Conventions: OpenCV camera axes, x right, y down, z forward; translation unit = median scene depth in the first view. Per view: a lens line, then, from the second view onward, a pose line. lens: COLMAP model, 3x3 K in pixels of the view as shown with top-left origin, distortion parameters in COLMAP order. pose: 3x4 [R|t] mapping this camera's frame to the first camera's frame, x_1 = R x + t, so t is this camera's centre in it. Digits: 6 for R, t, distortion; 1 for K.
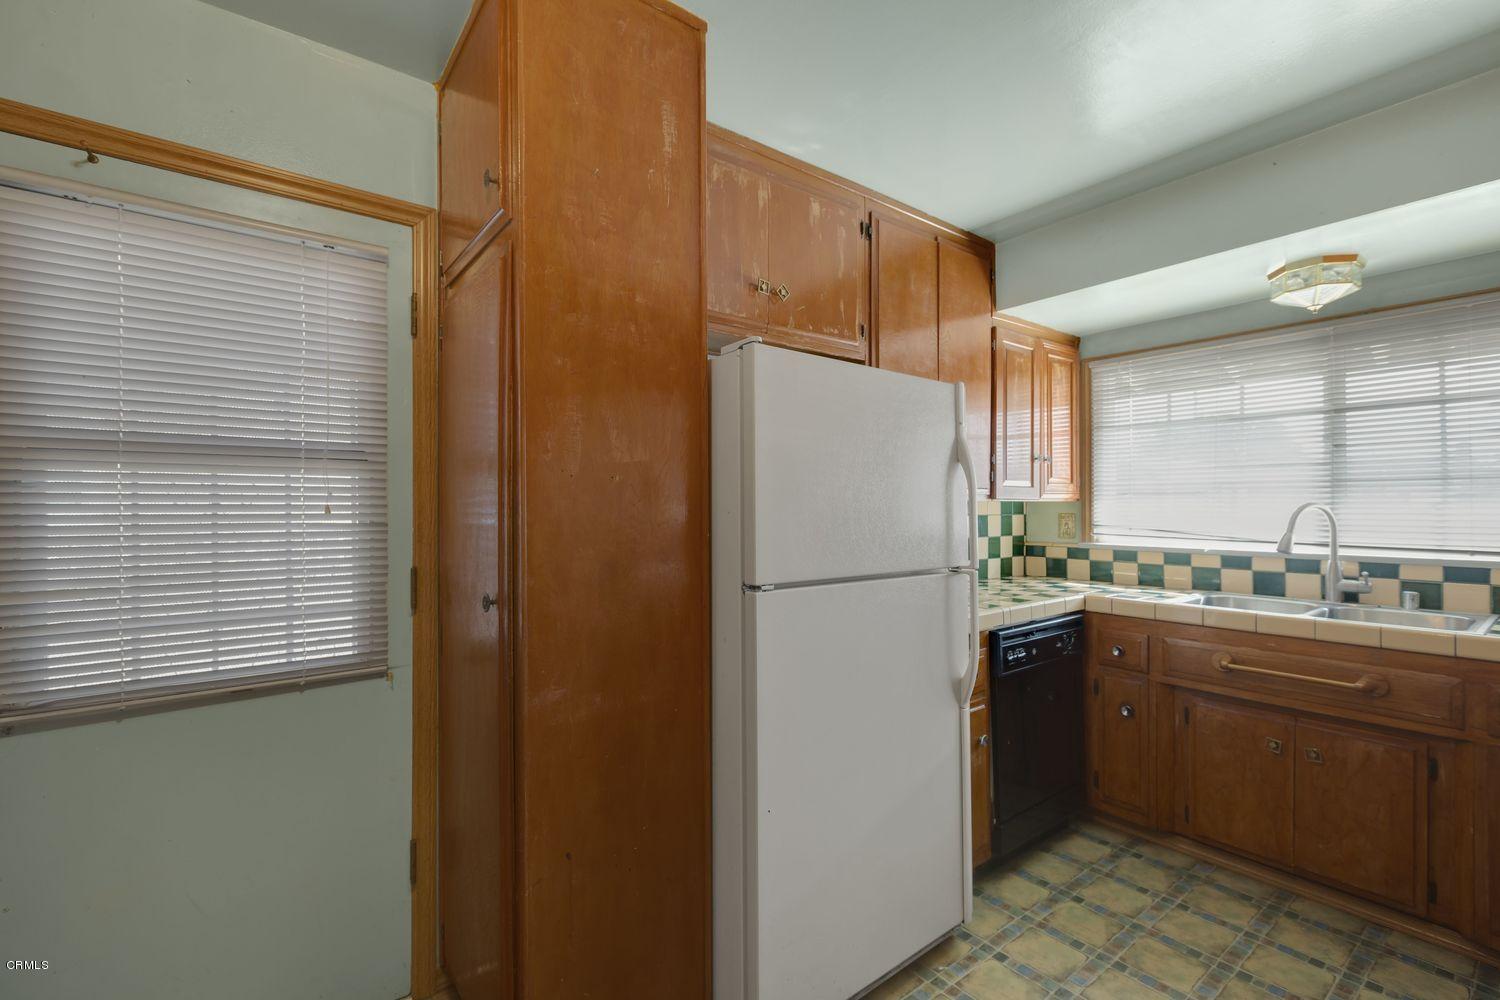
lens RADIAL K [[655.8, 0, 743.3], [0, 655.8, 507.2], [0, 0, 1]] dist [-0.009497, 0.000039]
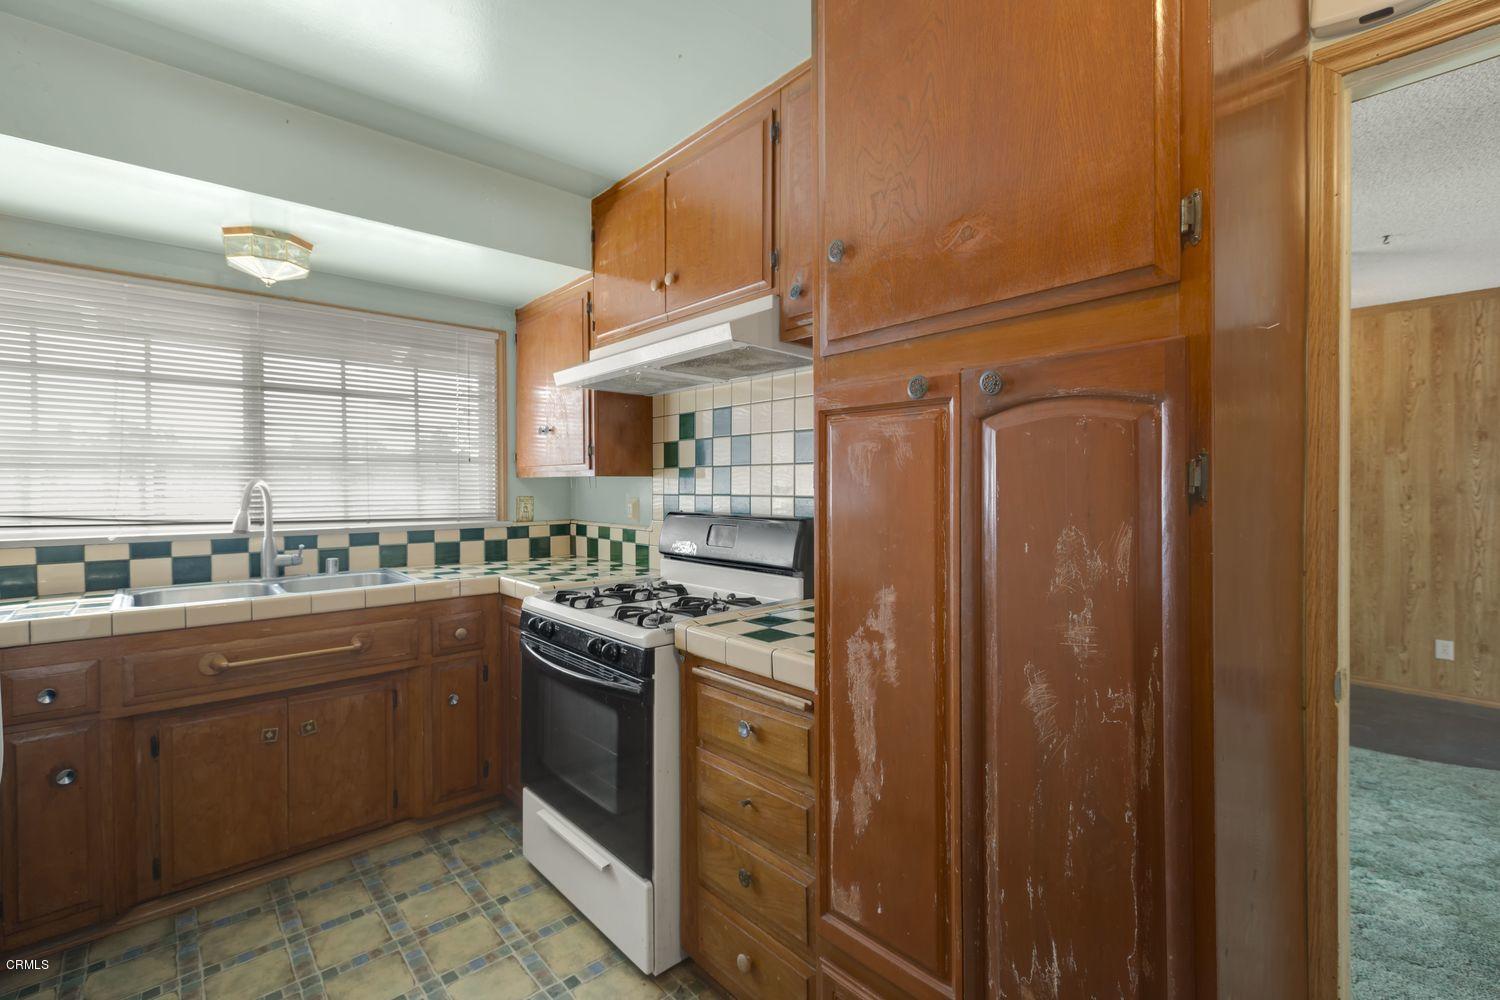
lens RADIAL K [[655.8, 0, 754.8], [0, 655.8, 497.2], [0, 0, 1]] dist [-0.009497, 0.000039]
pose [[-0.096518, -0.017541, 0.995177, -0.187369], [0.003178, 0.999834, 0.017931, 0.005140], [-0.995326, 0.004894, -0.096446, 0.381643]]
